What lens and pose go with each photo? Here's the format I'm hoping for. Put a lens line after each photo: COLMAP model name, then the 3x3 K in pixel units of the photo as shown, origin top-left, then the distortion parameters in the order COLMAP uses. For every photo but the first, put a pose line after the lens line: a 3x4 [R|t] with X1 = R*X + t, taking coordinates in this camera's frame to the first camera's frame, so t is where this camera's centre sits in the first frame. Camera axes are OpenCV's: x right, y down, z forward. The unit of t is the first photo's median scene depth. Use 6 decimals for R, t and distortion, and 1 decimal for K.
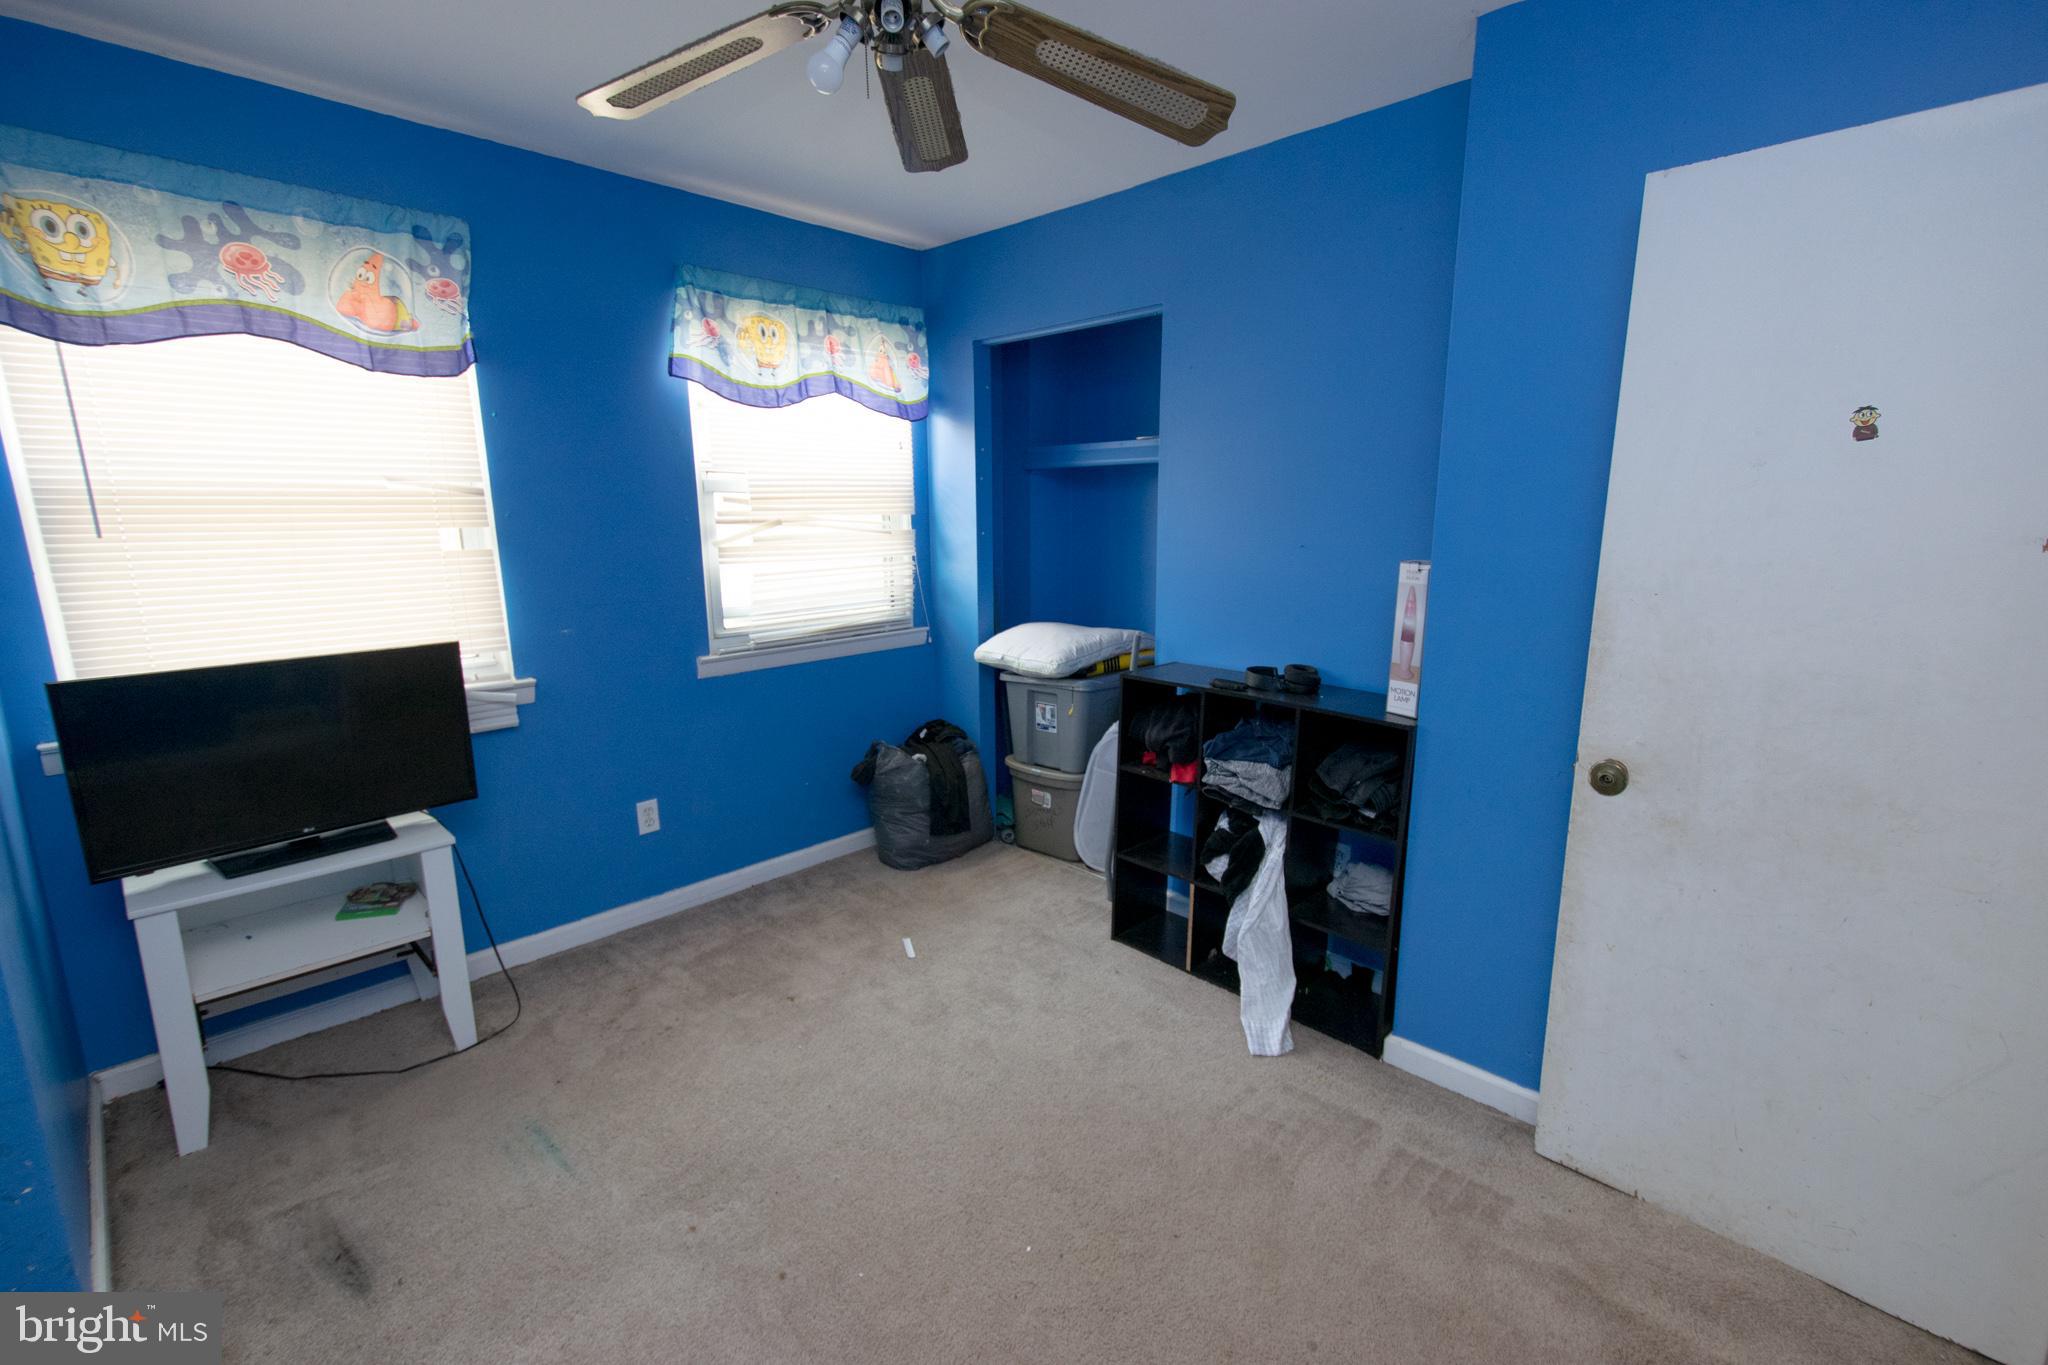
lens RADIAL K [[893.0, 0, 1027.0], [0, 893.0, 691.8], [0, 0, 1]] dist [0.006219, -0.000716]
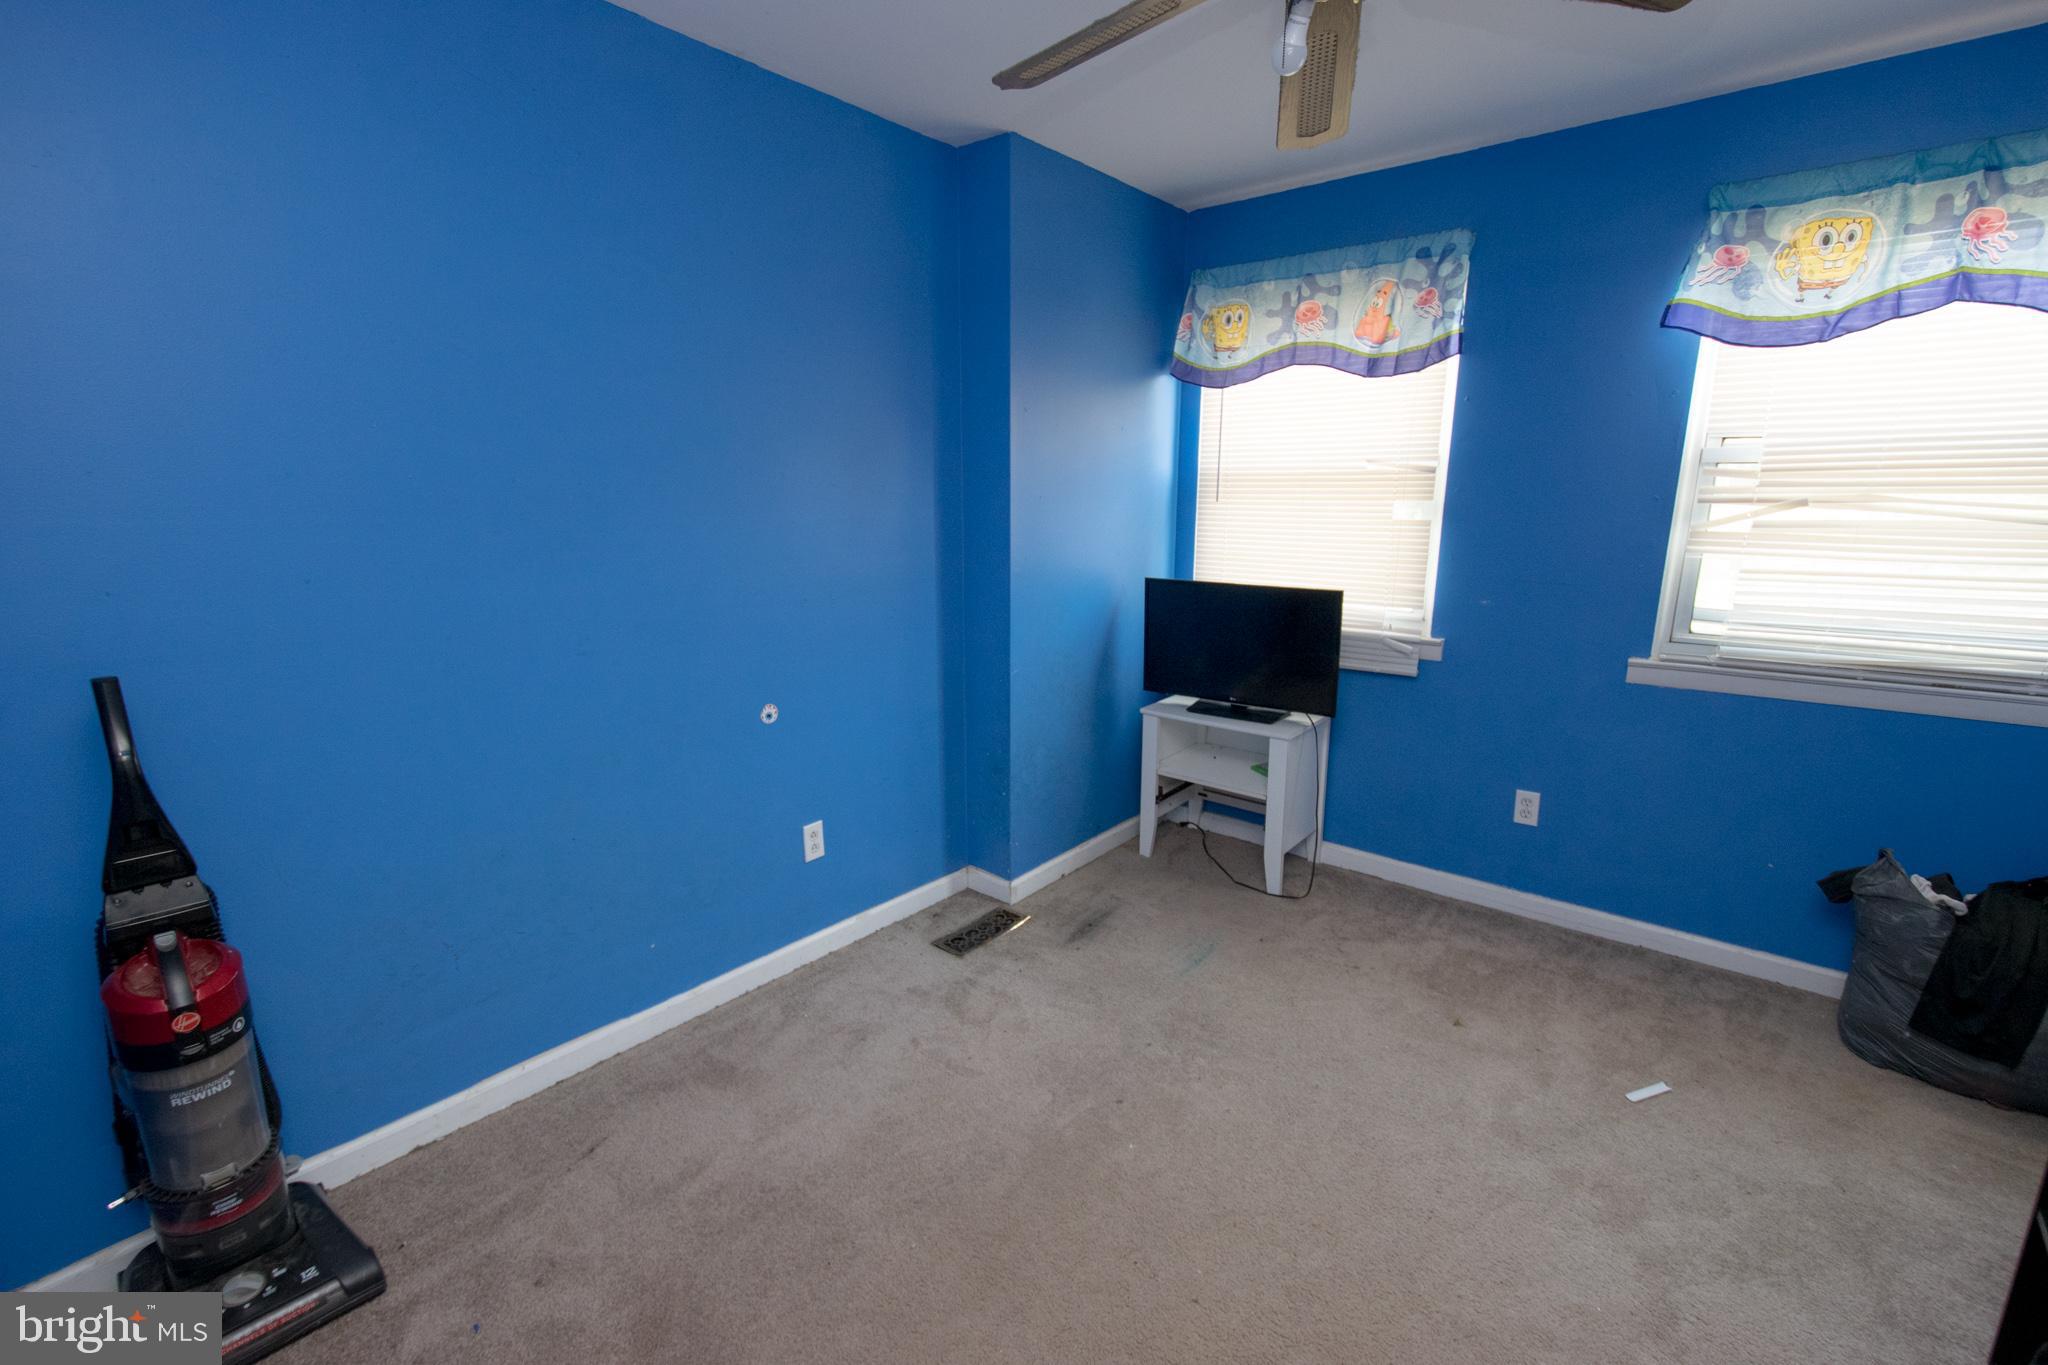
lens RADIAL K [[871.8, 0, 1024.0], [0, 871.8, 682.5], [0, 0, 1]] dist [0.000056, -0.000389]
pose [[0.076658, 0.216006, -0.973378, 0.443616], [-0.205614, 0.958691, 0.196554, -0.065771], [0.975626, 0.185073, 0.117905, 0.365883]]
